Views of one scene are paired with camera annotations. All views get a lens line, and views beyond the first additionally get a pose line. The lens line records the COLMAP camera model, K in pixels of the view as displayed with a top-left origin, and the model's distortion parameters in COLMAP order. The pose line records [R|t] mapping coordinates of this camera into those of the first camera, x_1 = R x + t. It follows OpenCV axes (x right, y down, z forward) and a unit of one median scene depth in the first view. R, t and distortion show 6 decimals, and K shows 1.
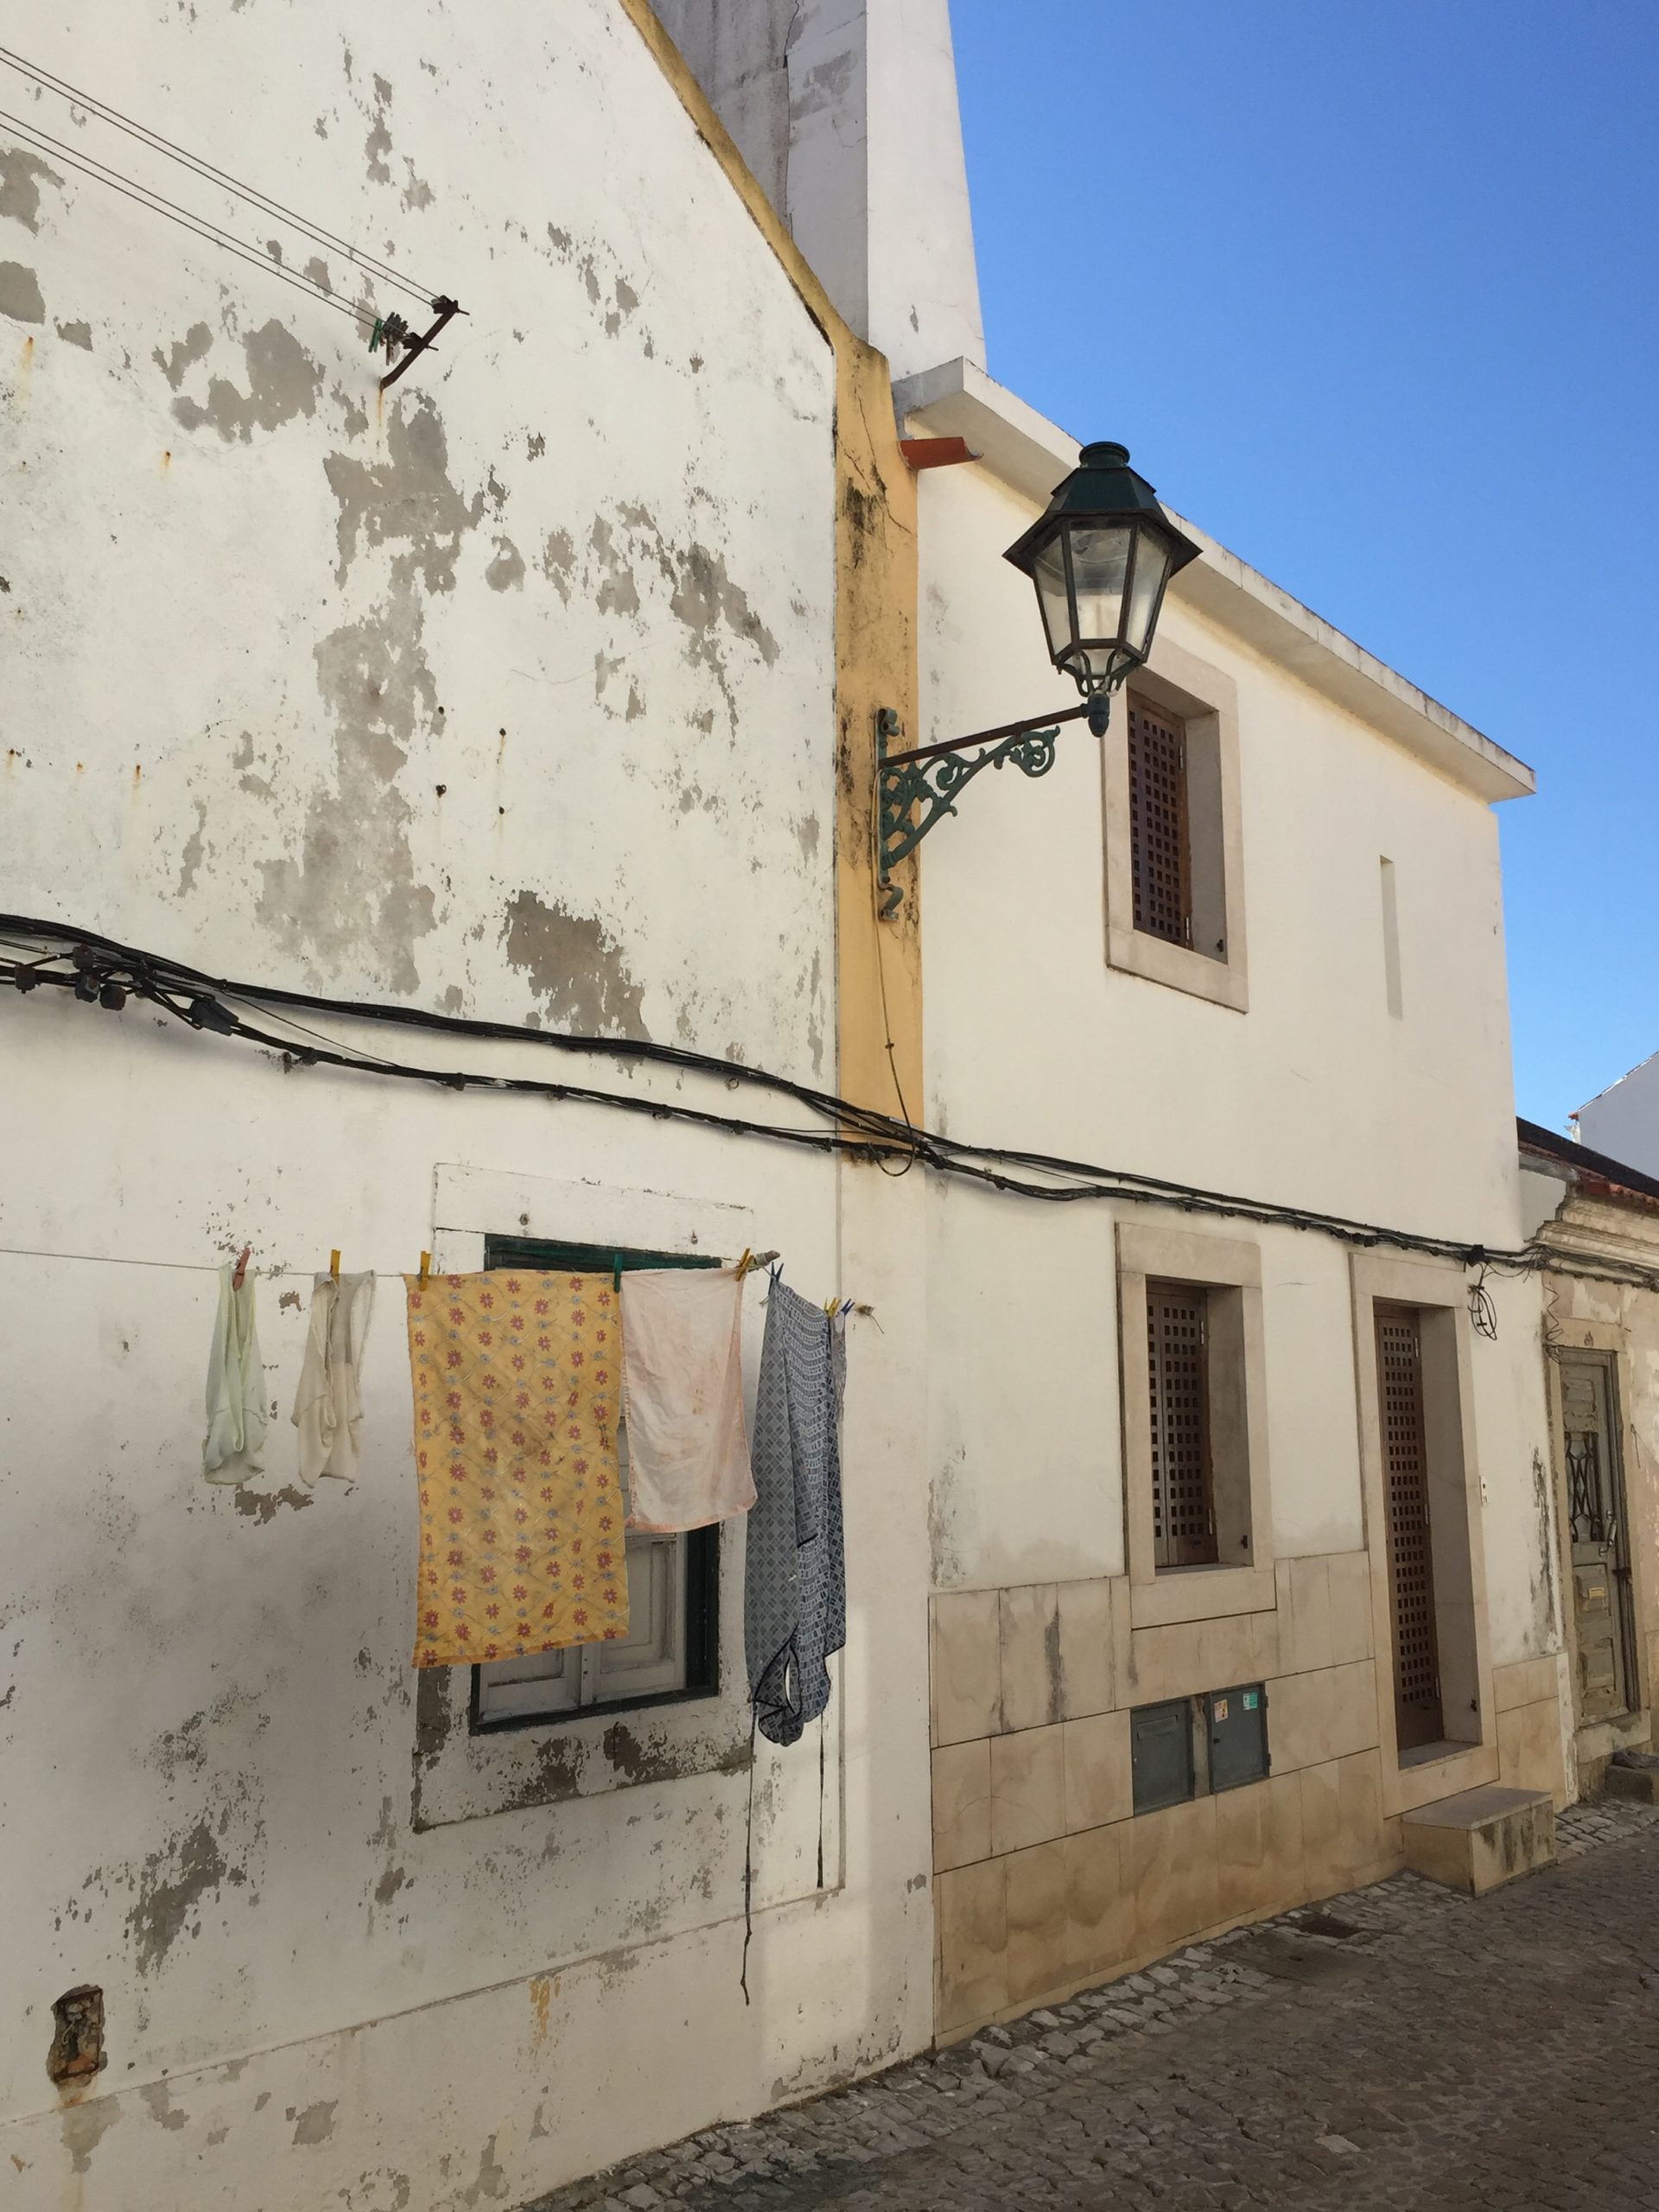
lens RADIAL K [[2049.1, 0, 830.6], [0, 2049.1, 1107.8], [0, 0, 1]] dist [0.034370, 0.000000]
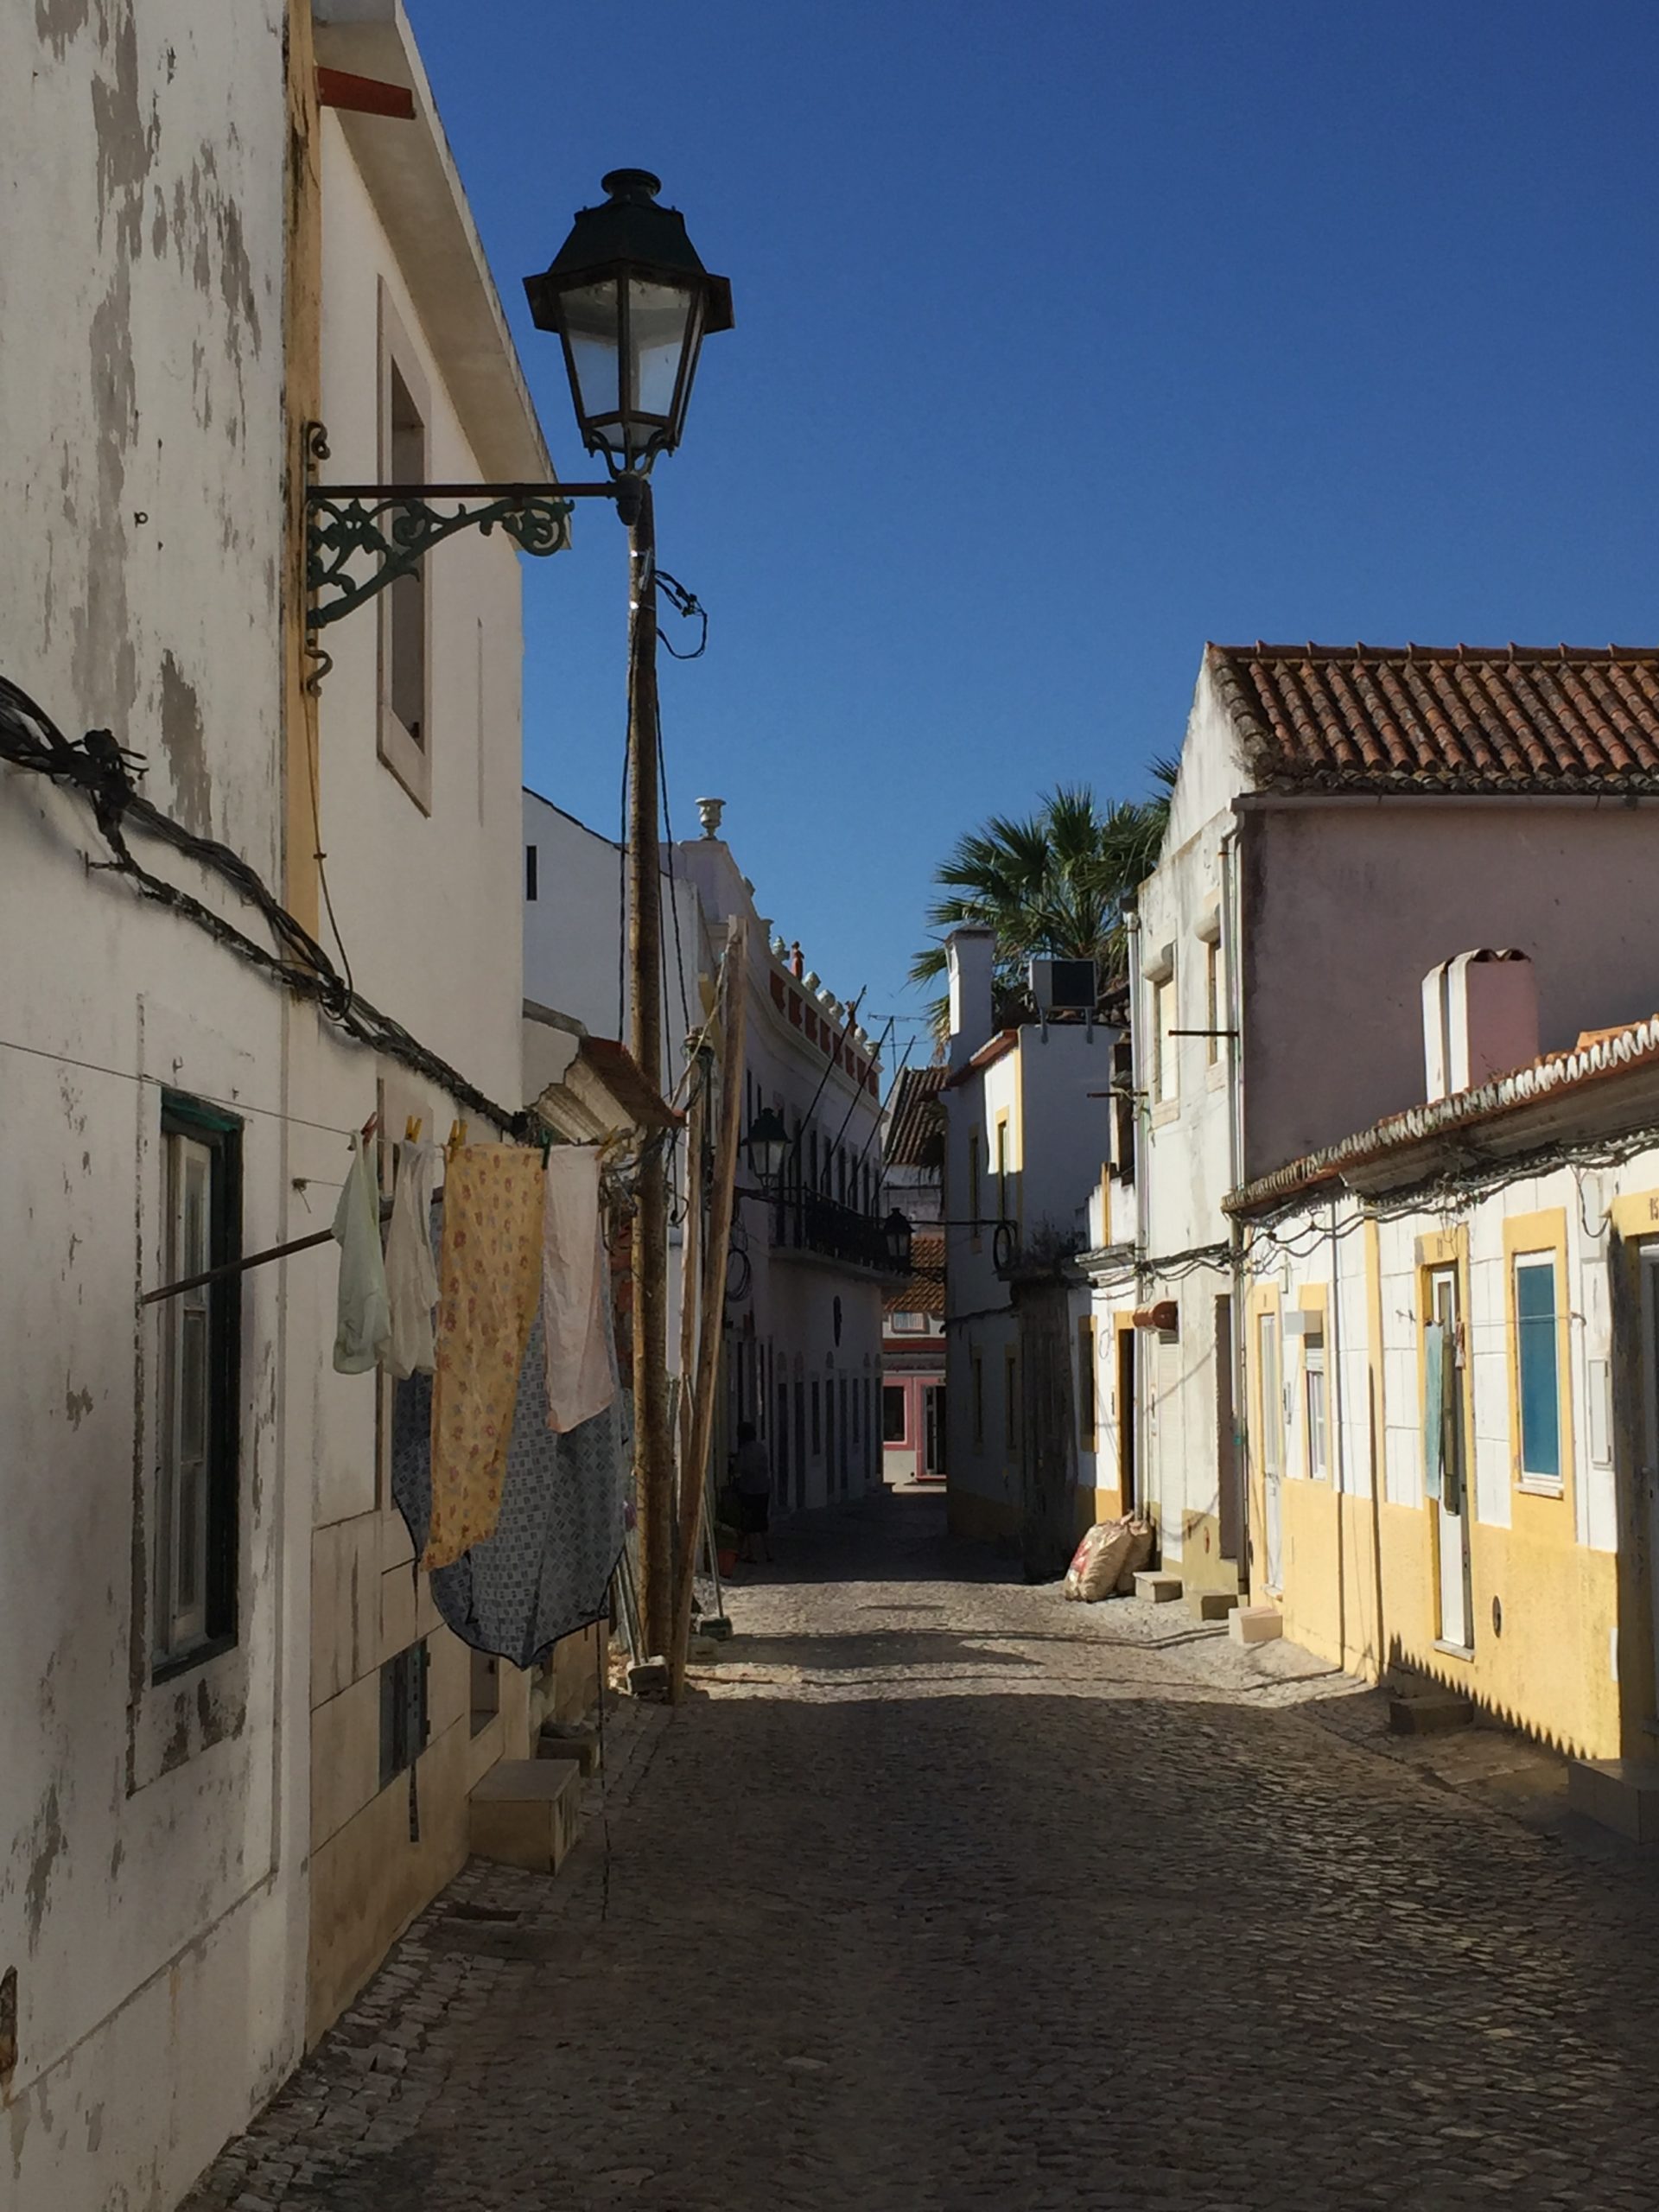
lens RADIAL K [[3244.0, 0, 829.1], [0, 3244.0, 1102.8], [0, 0, 1]] dist [0.041525, 0.000000]
pose [[0.792842, 0.047906, 0.607541, -0.605595], [-0.095959, 0.994283, 0.046826, -0.012862], [-0.601825, -0.095425, 0.792906, -0.143893]]
